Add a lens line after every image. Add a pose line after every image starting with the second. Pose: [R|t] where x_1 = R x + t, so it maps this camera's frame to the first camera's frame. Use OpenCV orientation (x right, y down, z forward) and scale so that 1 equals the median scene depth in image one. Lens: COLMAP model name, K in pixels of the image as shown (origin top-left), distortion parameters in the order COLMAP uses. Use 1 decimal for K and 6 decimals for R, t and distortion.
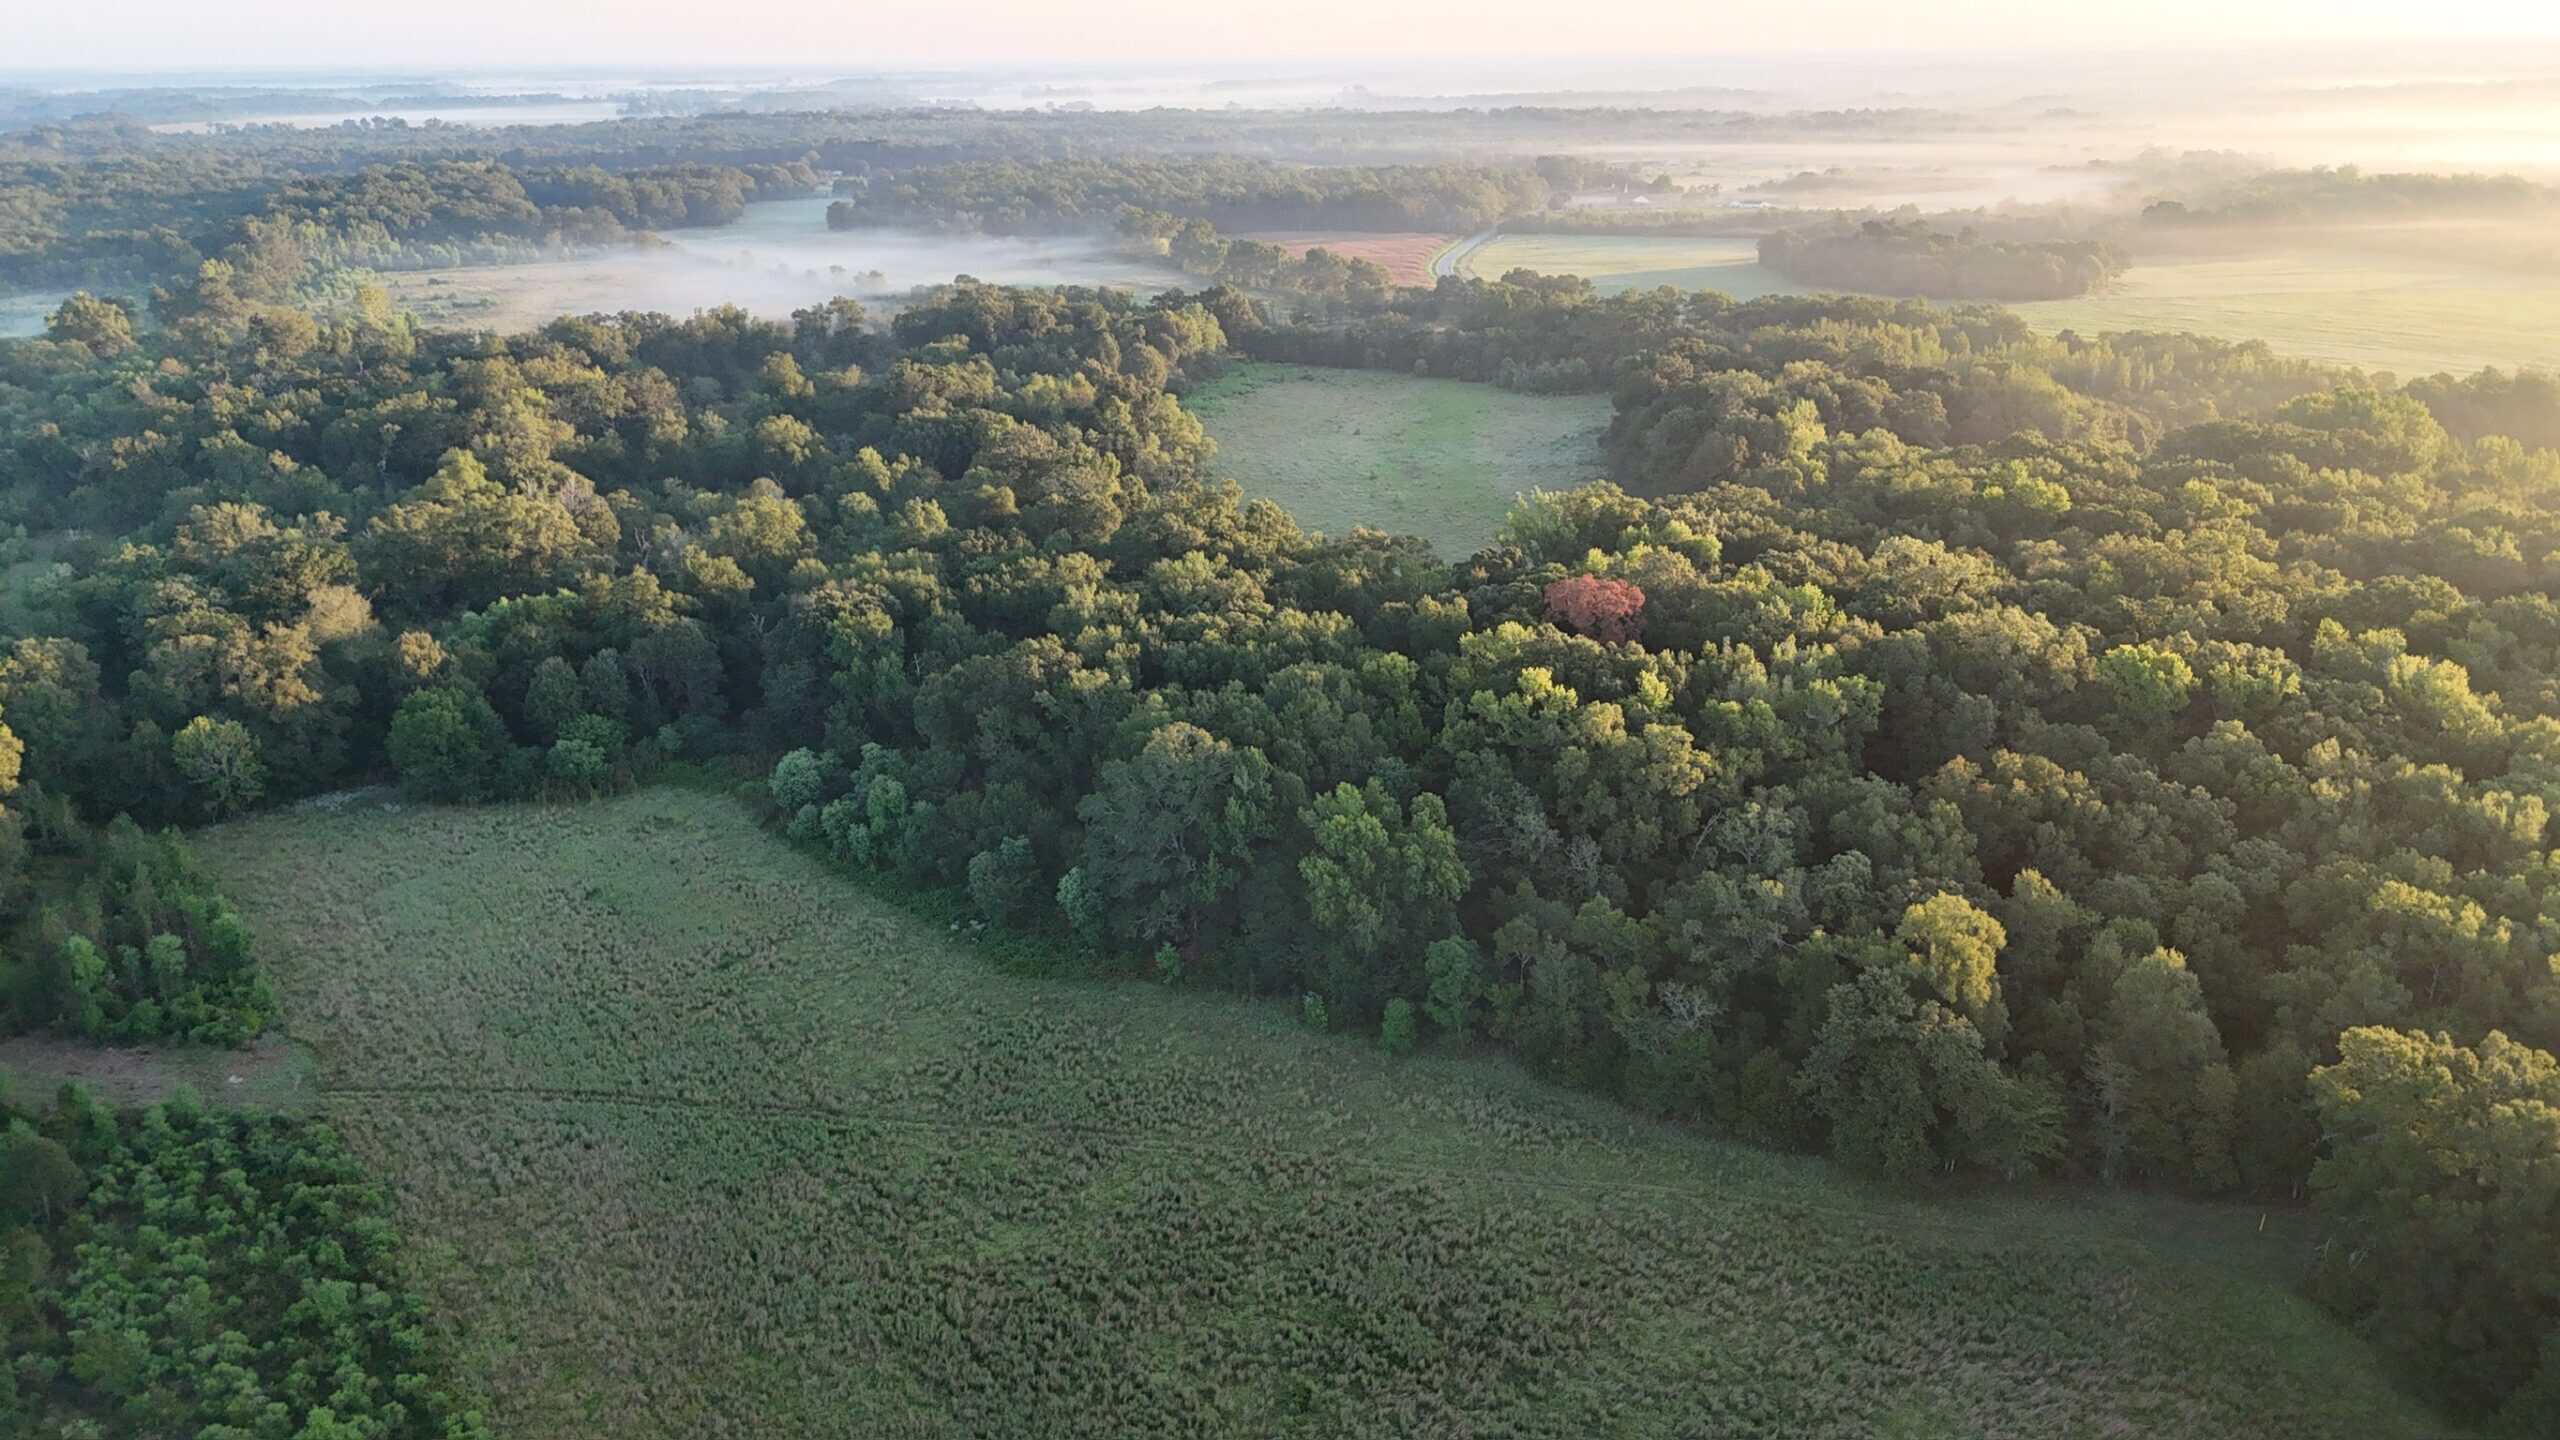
lens RADIAL K [[1882.9, 0, 1275.8], [0, 1882.9, 745.6], [0, 0, 1]] dist [0.092107, -0.094068]
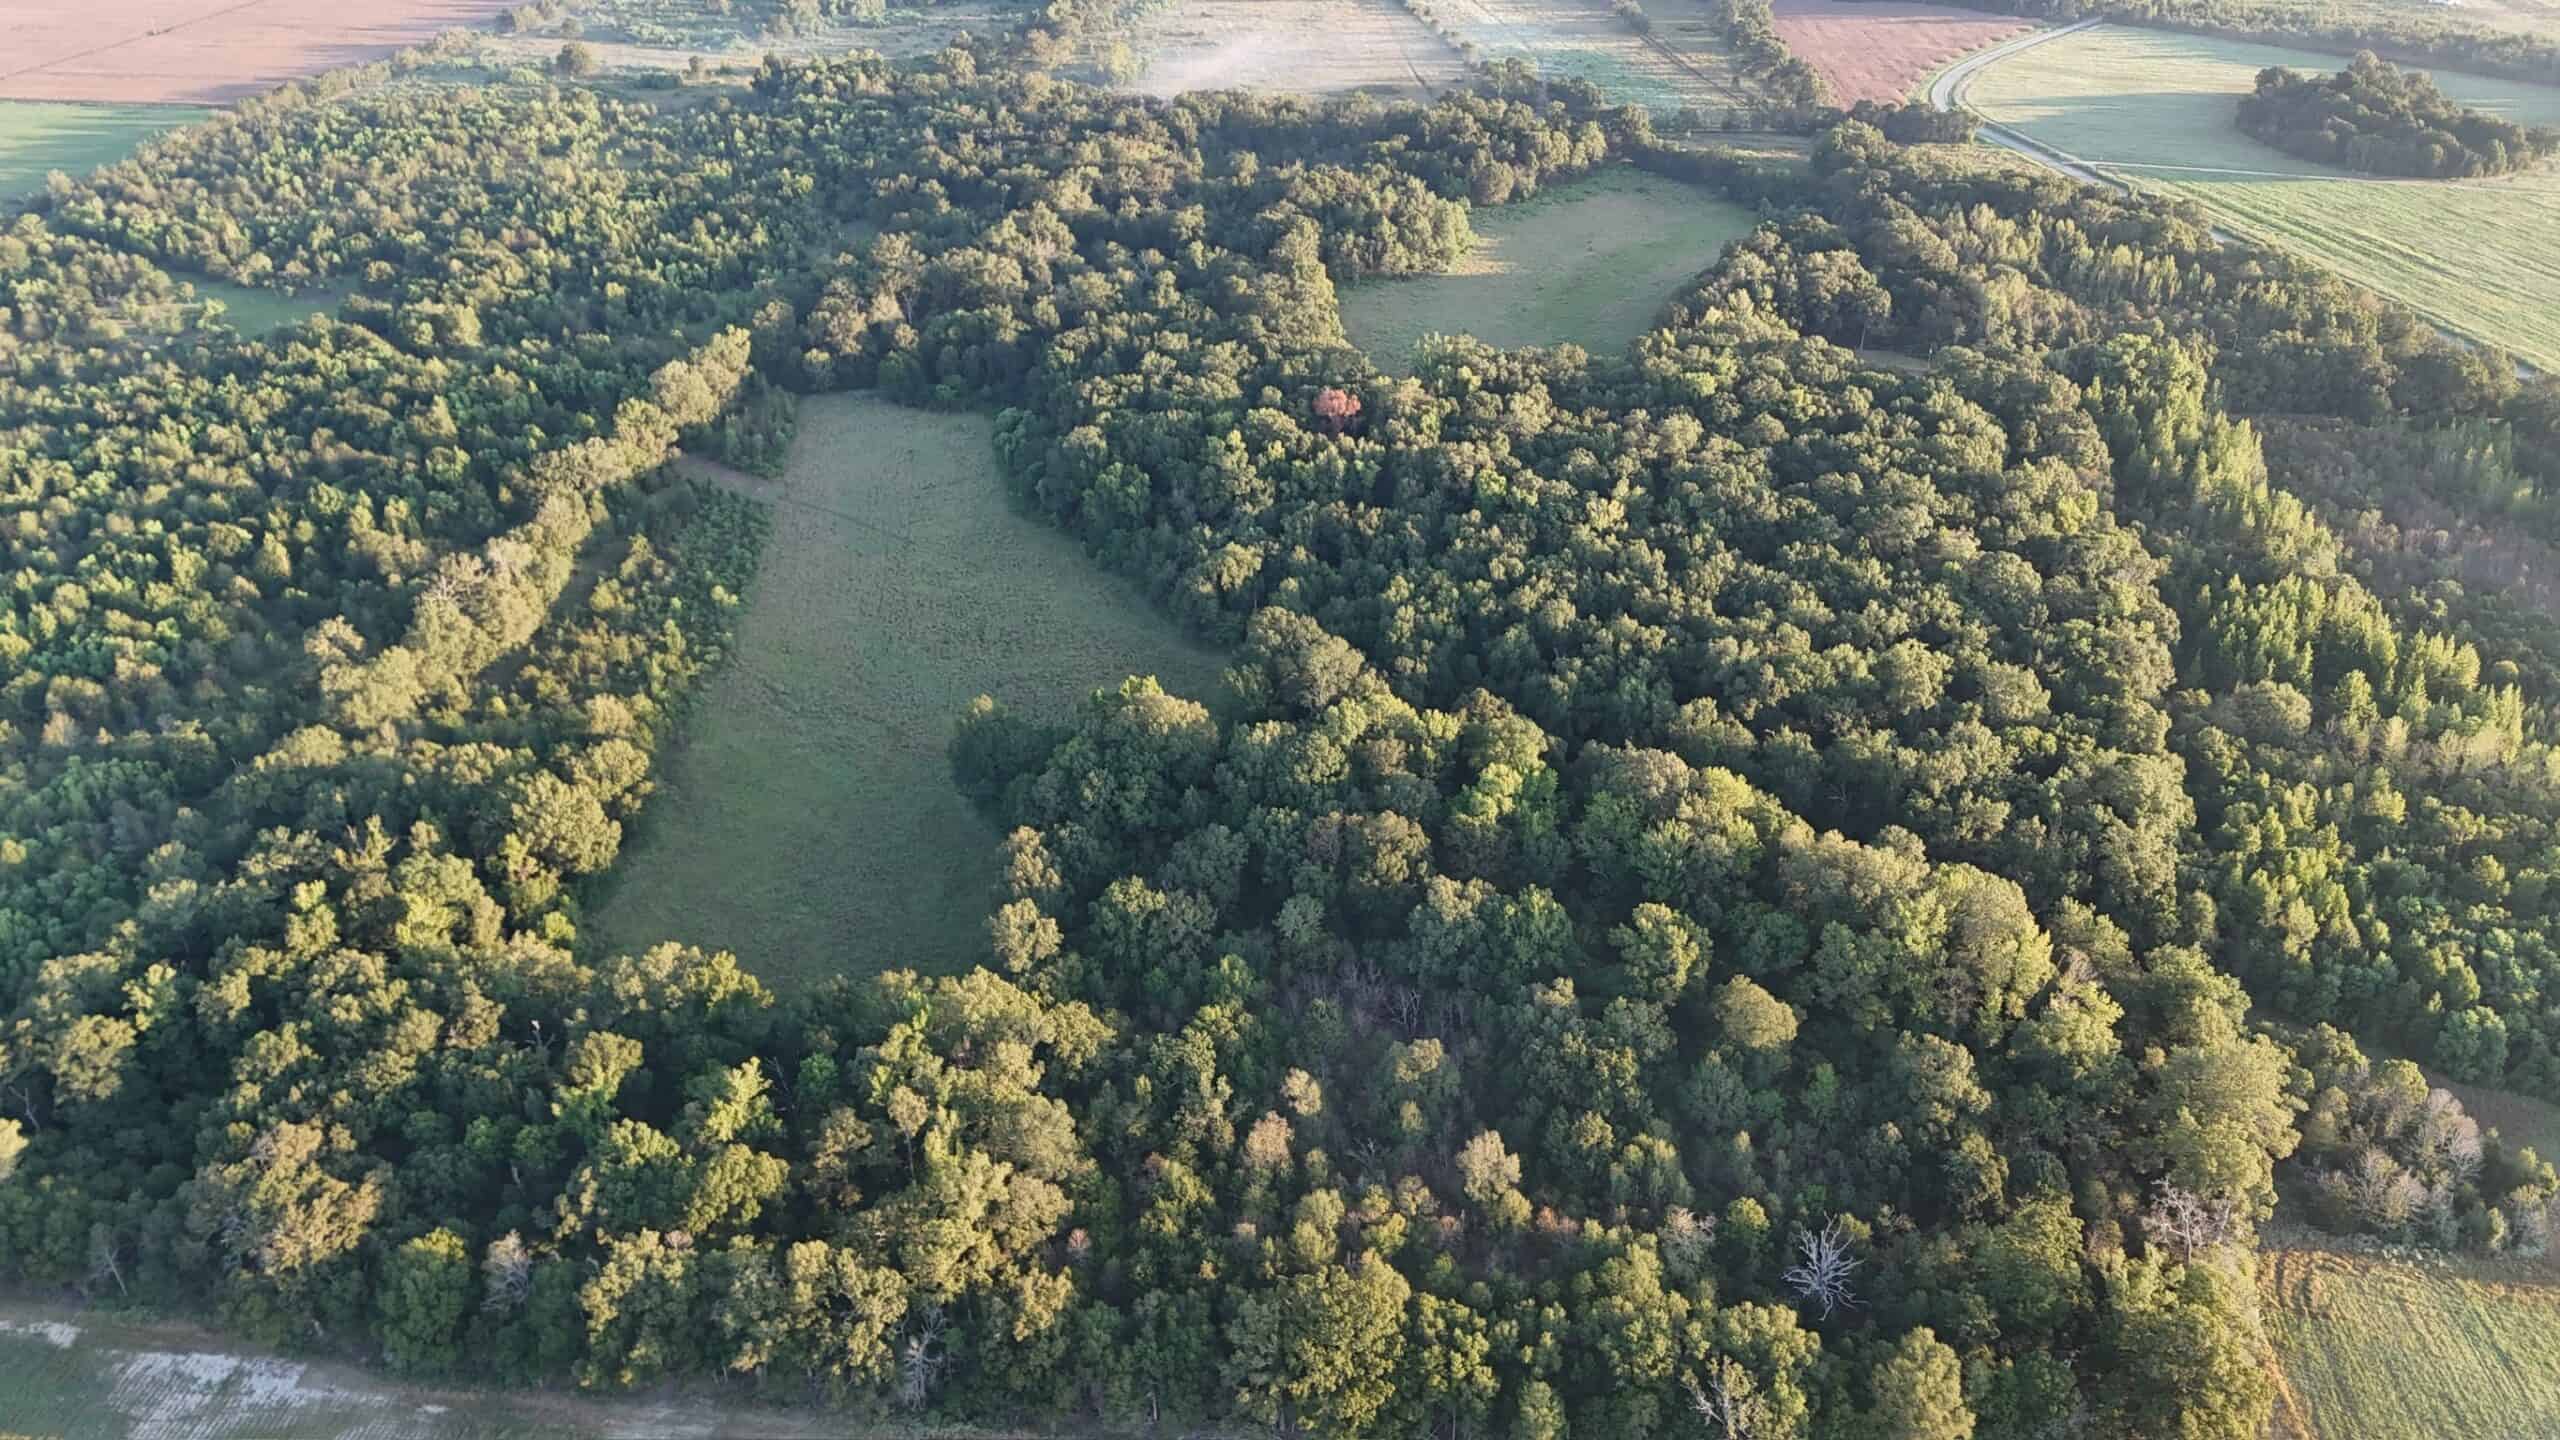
lens RADIAL K [[1882.9, 0, 1275.6], [0, 1882.9, 727.2], [0, 0, 1]] dist [0.092107, -0.094068]
pose [[0.874936, 0.245376, -0.417467, 1.238010], [-0.166788, 0.962061, 0.215916, -0.199010], [0.454609, -0.119284, 0.882667, -1.052761]]
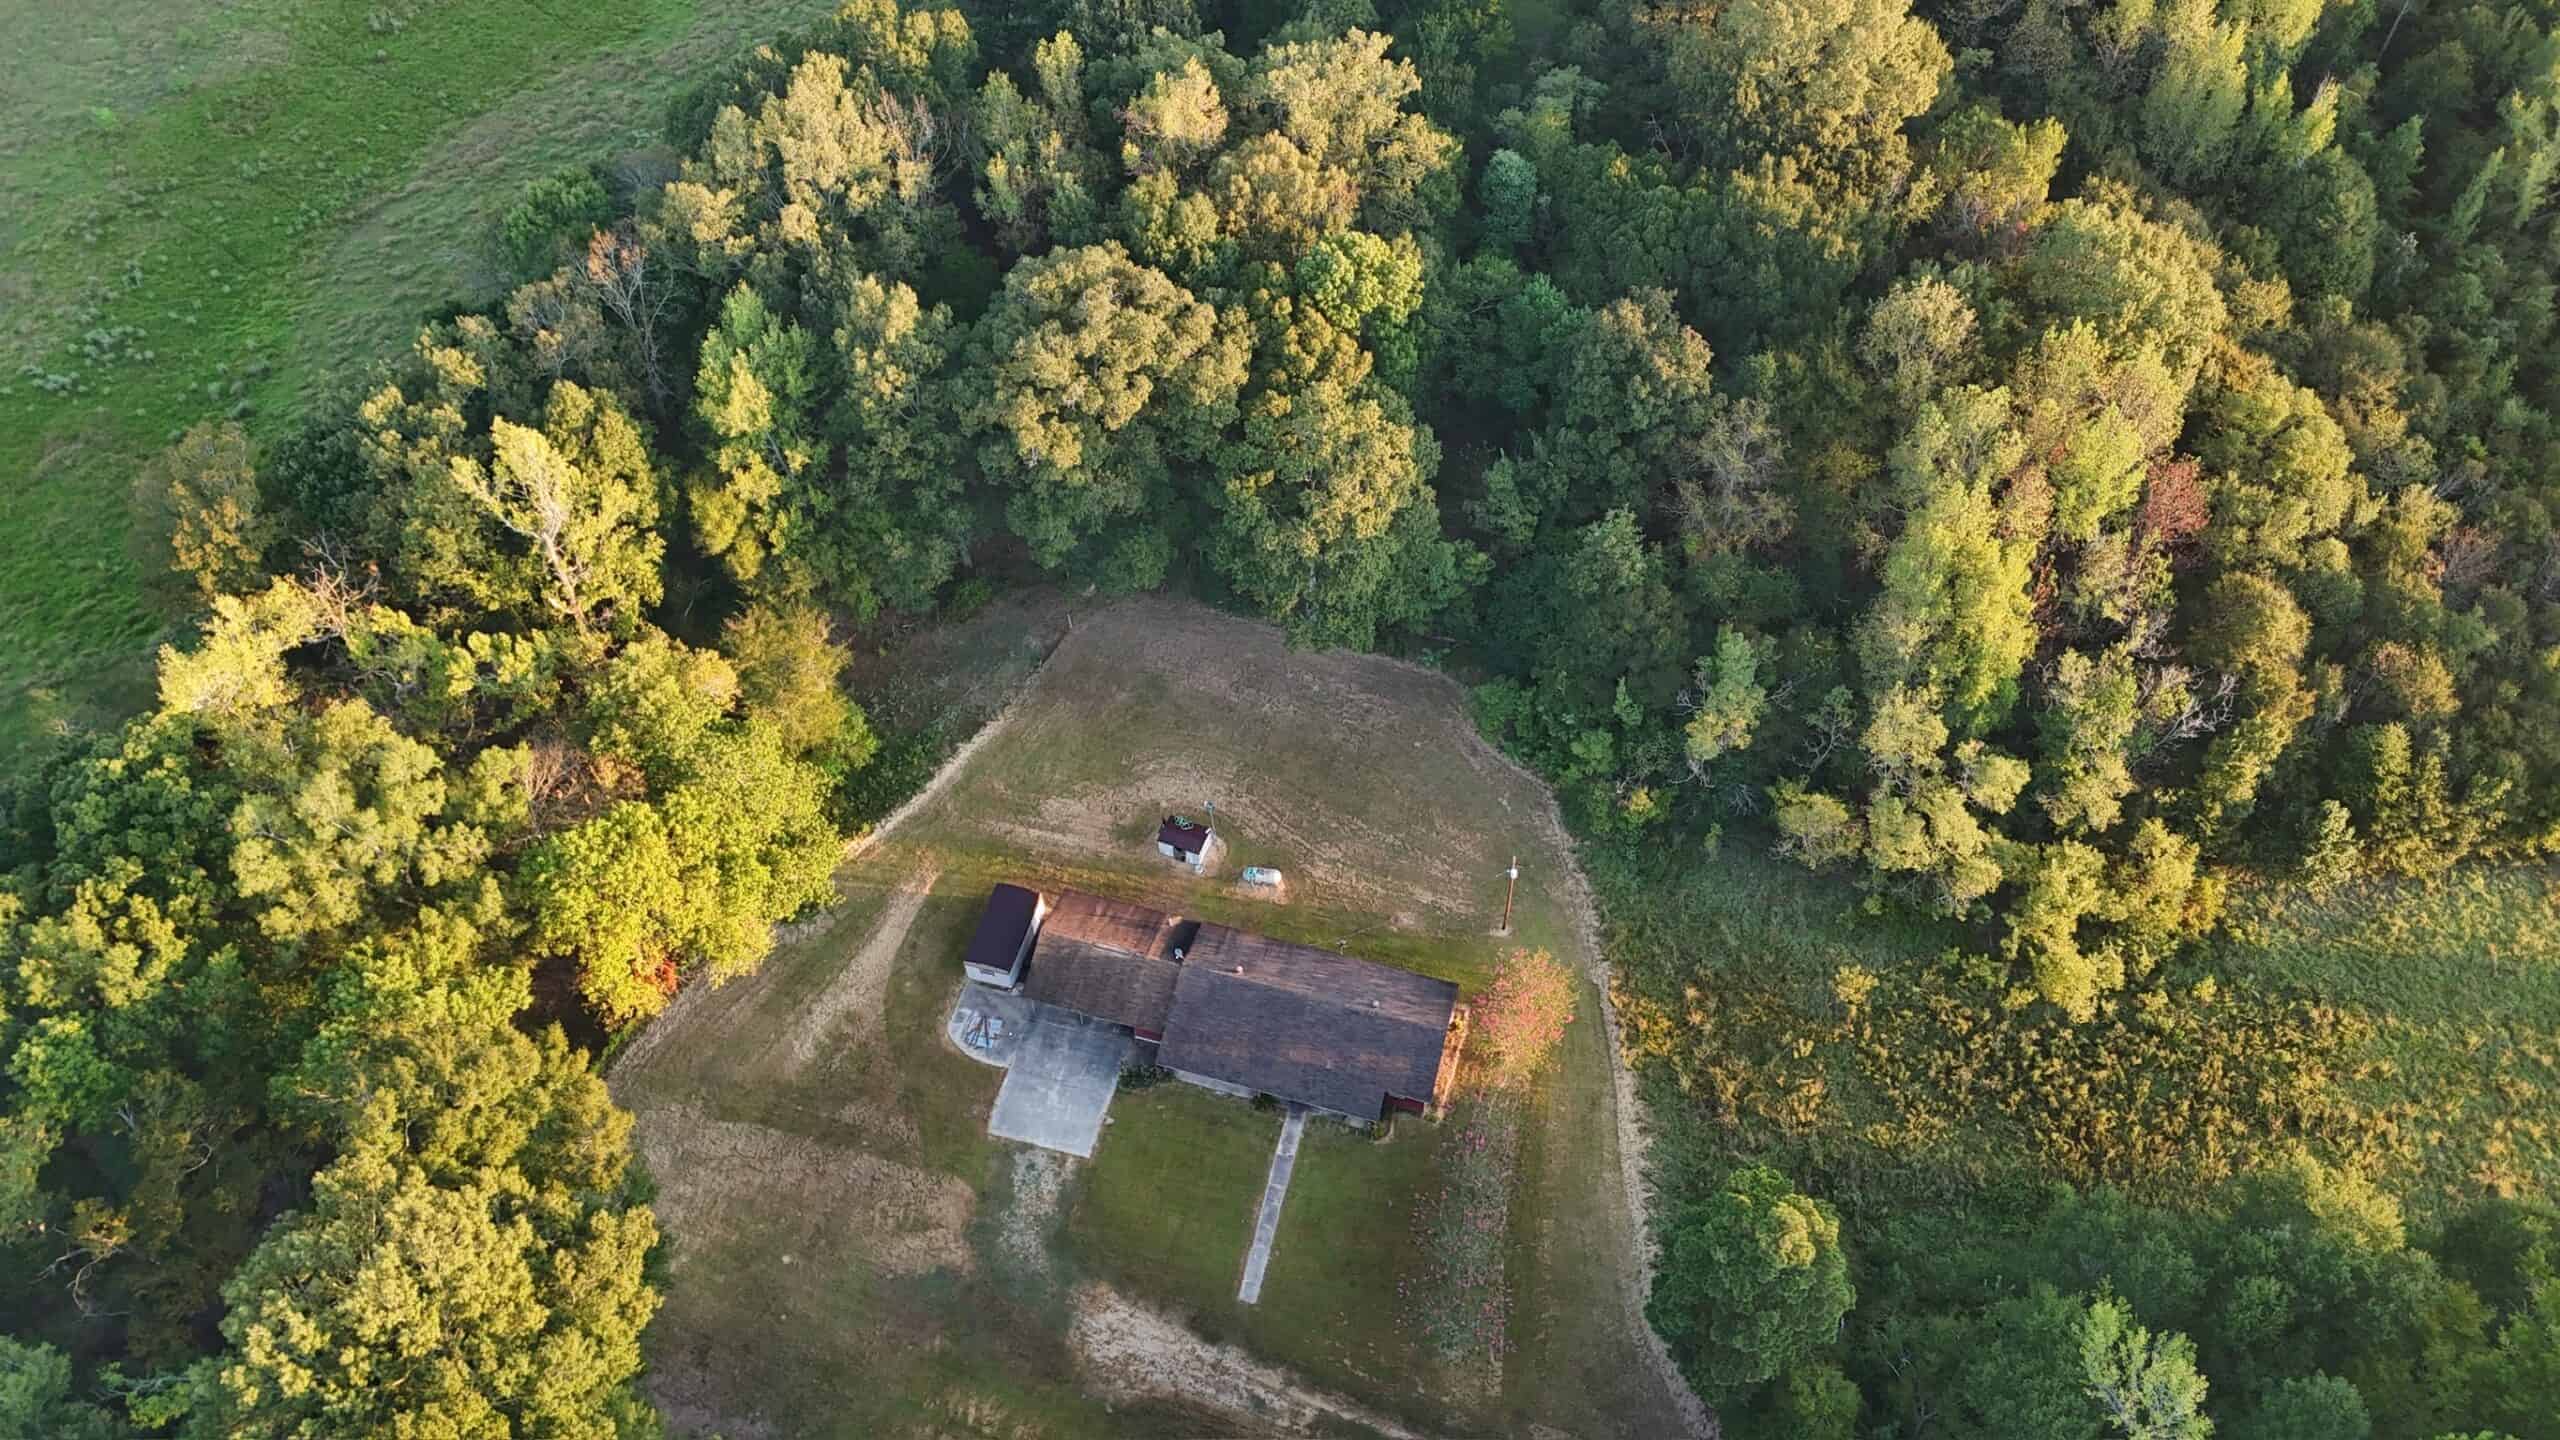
lens RADIAL K [[1882.9, 0, 1279.0], [0, 1882.9, 720.3], [0, 0, 1]] dist [0.092107, -0.094068]
pose [[0.806251, 0.477131, -0.349723, 0.881407], [-0.202566, 0.778103, 0.594578, -0.611378], [0.555812, -0.408536, 0.723997, 1.549032]]
